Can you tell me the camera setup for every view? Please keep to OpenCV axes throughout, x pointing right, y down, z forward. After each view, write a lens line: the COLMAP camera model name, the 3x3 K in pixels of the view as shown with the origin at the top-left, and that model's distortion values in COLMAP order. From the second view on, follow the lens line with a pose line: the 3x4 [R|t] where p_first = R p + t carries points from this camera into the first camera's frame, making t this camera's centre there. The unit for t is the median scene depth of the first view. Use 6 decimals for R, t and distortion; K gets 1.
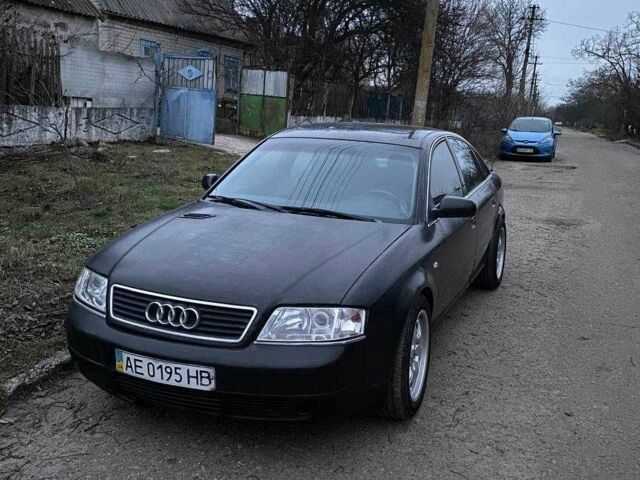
lens RADIAL K [[645.8, 0, 320.0], [0, 645.8, 240.0], [0, 0, 1]] dist [0.128972, -0.317133]
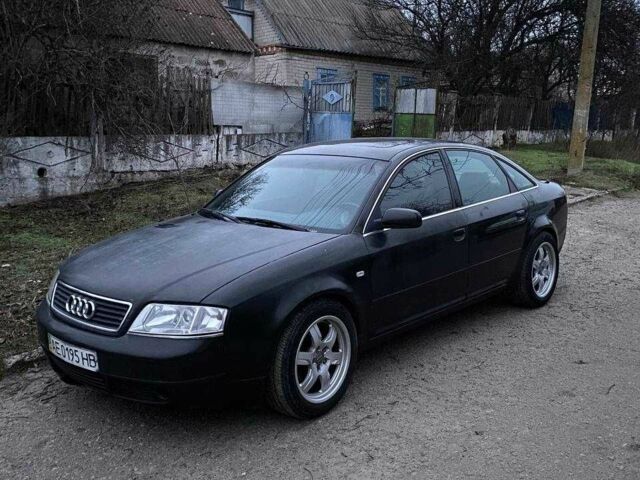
lens RADIAL K [[645.8, 0, 320.0], [0, 645.8, 240.0], [0, 0, 1]] dist [0.128972, -0.317133]
pose [[0.944000, 0.009882, -0.329799, 0.152228], [-0.019327, 0.999491, -0.025372, 0.003992], [0.329380, 0.030326, 0.943710, 0.002836]]
